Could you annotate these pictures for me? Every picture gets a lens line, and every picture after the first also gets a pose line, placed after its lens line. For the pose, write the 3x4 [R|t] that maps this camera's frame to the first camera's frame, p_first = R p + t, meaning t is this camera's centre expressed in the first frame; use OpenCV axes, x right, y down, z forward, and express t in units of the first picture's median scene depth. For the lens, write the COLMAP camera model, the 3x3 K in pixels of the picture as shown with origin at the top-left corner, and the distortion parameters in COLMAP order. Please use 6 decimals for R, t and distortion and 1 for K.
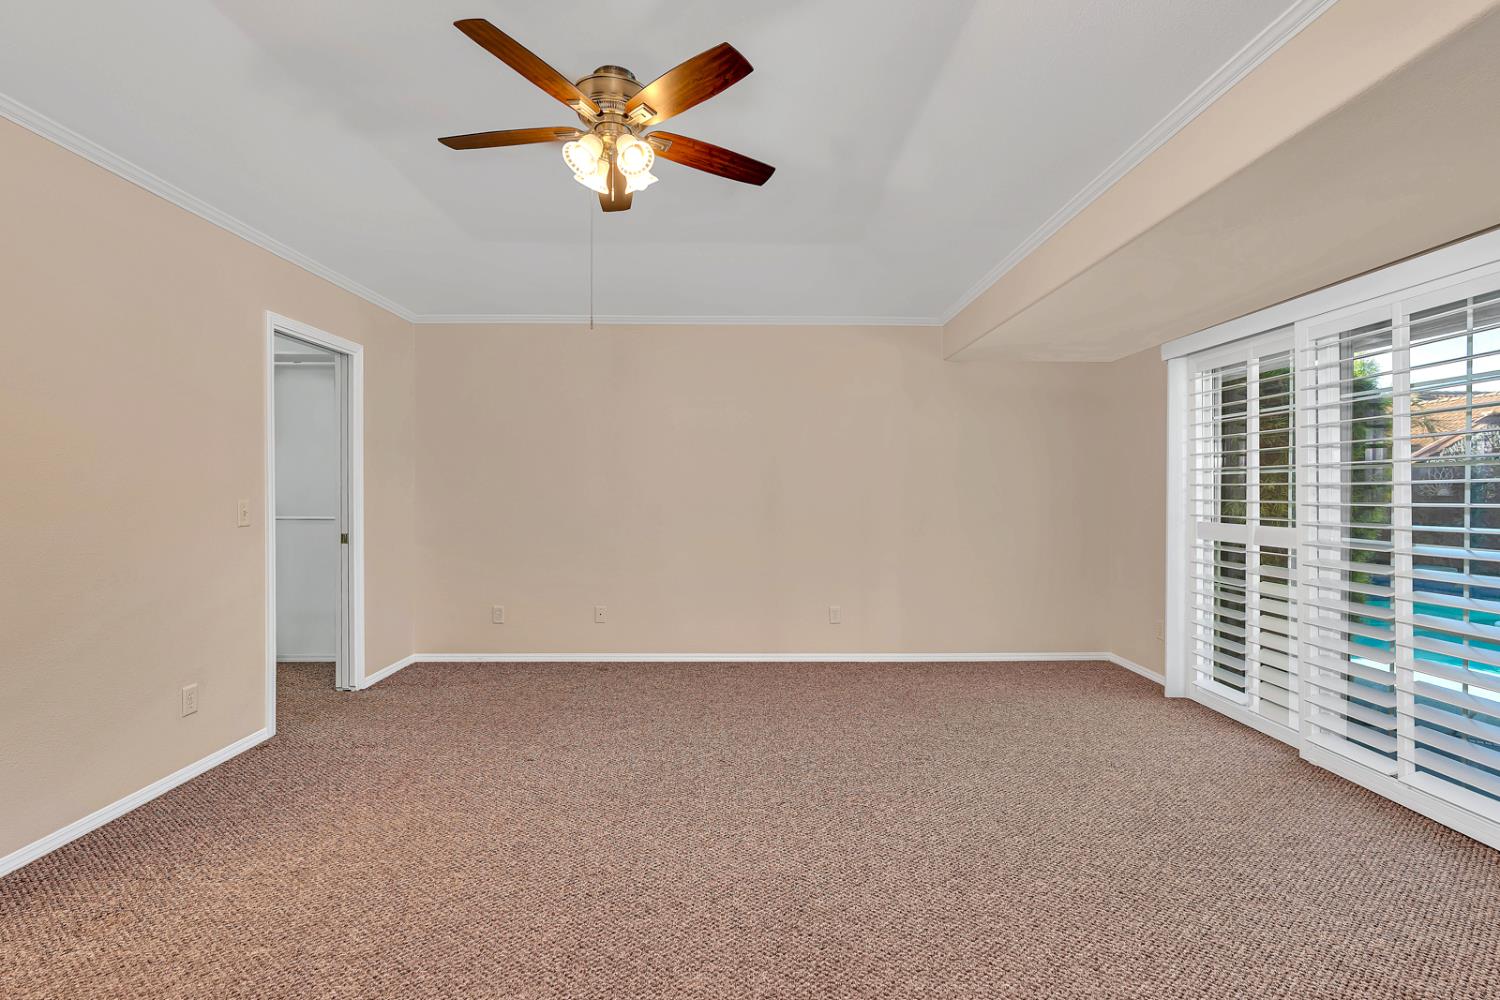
lens RADIAL K [[702.0, 0, 746.1], [0, 702.0, 501.3], [0, 0, 1]] dist [-0.001690, 0.000616]
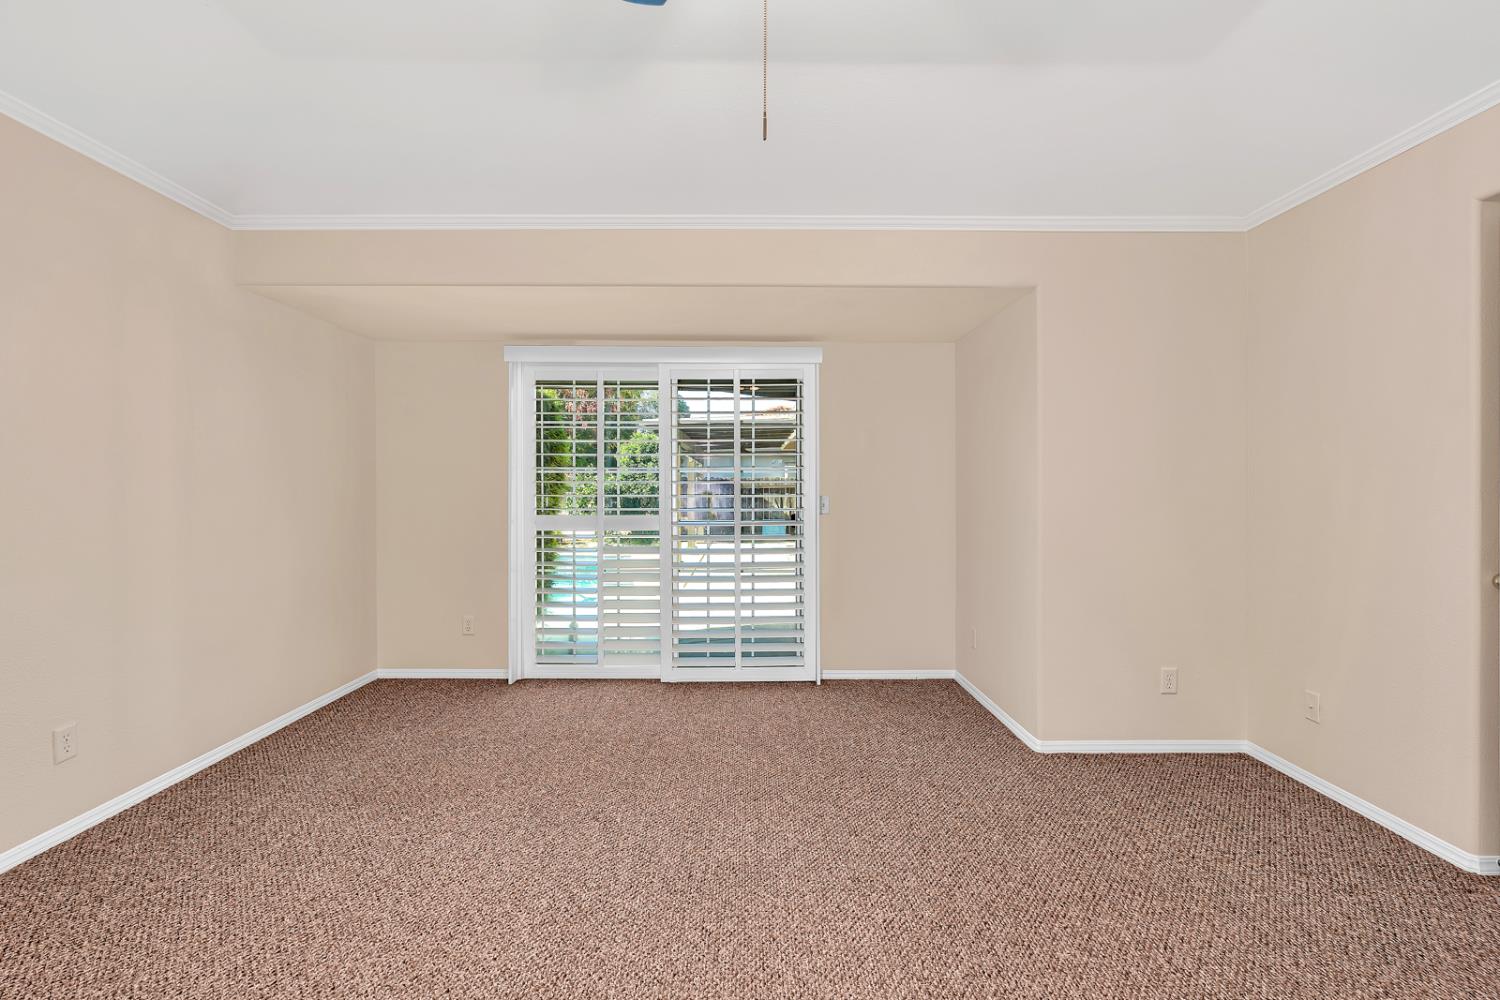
lens RADIAL K [[702.0, 0, 747.3], [0, 702.0, 488.7], [0, 0, 1]] dist [-0.001690, 0.000616]
pose [[-0.019799, -0.001481, 0.999803, -0.591323], [0.013187, 0.999912, 0.001742, -0.011648], [-0.999717, 0.013218, -0.019778, 0.873755]]
